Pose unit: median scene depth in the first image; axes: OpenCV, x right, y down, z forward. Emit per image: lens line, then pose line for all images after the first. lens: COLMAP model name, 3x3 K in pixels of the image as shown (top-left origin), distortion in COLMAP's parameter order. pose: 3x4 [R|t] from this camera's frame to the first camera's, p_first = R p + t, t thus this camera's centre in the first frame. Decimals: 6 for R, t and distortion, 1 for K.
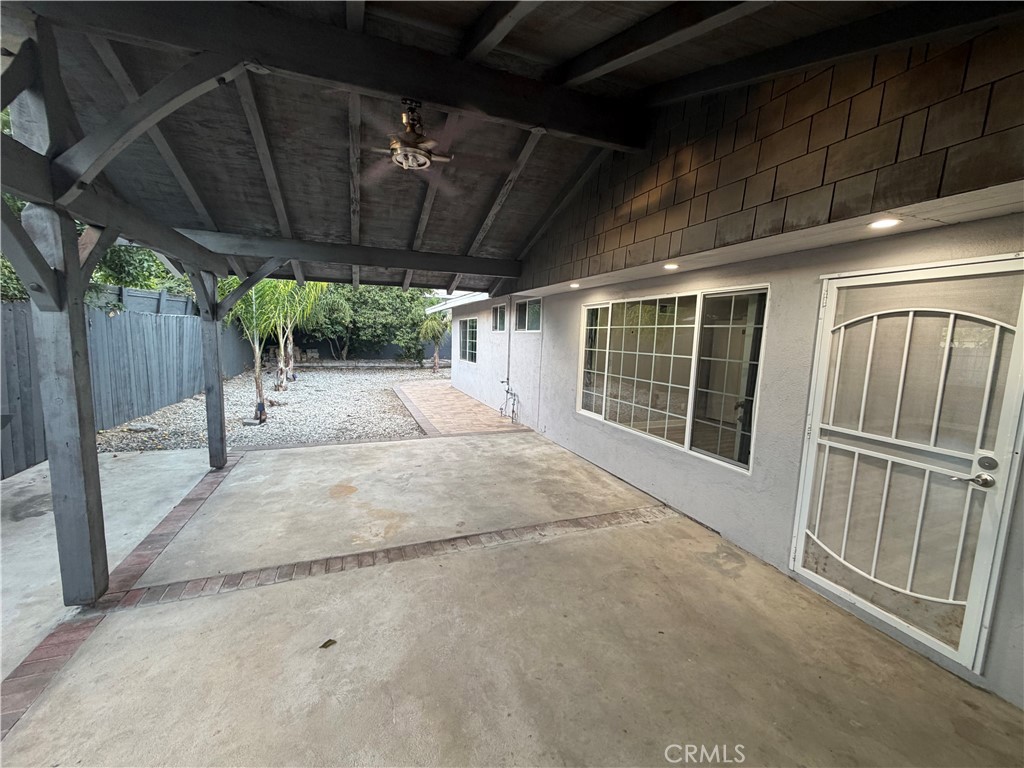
lens RADIAL K [[409.5, 0, 511.2], [0, 409.5, 383.5], [0, 0, 1]] dist [0.002663, 0.000195]
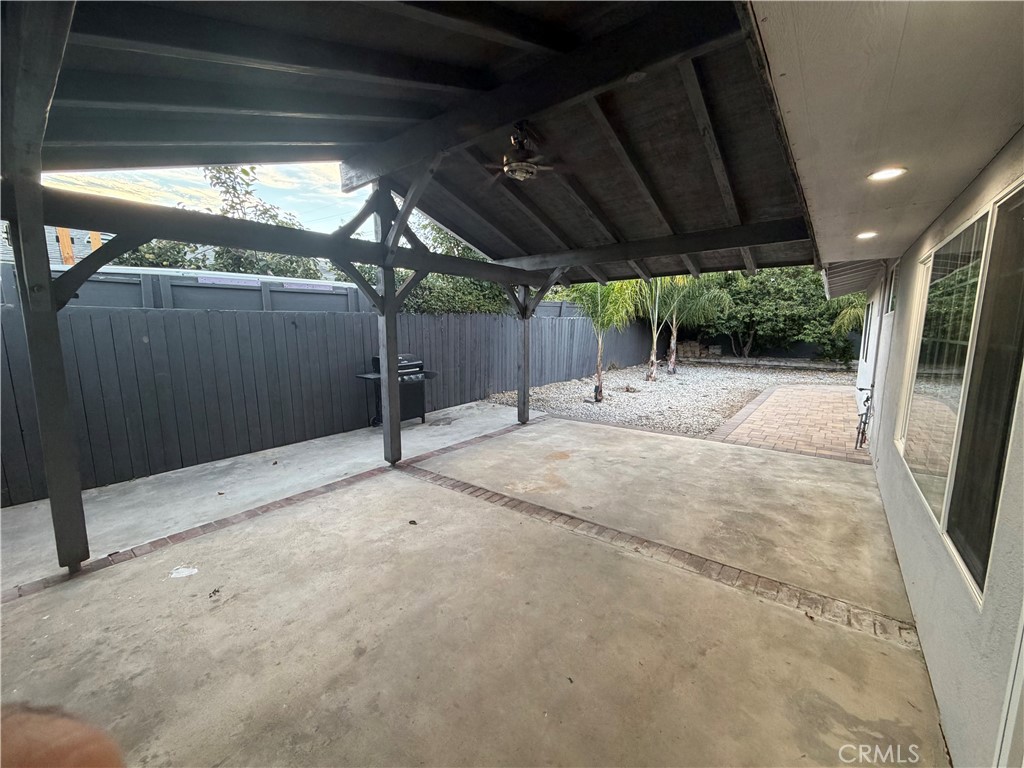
lens RADIAL K [[409.5, 0, 510.8], [0, 409.5, 385.0], [0, 0, 1]] dist [0.002663, 0.000195]
pose [[0.503300, 0.087939, -0.859625, 0.483993], [-0.083213, 0.995117, 0.053079, 0.002715], [0.860096, 0.044818, 0.508160, 0.241909]]
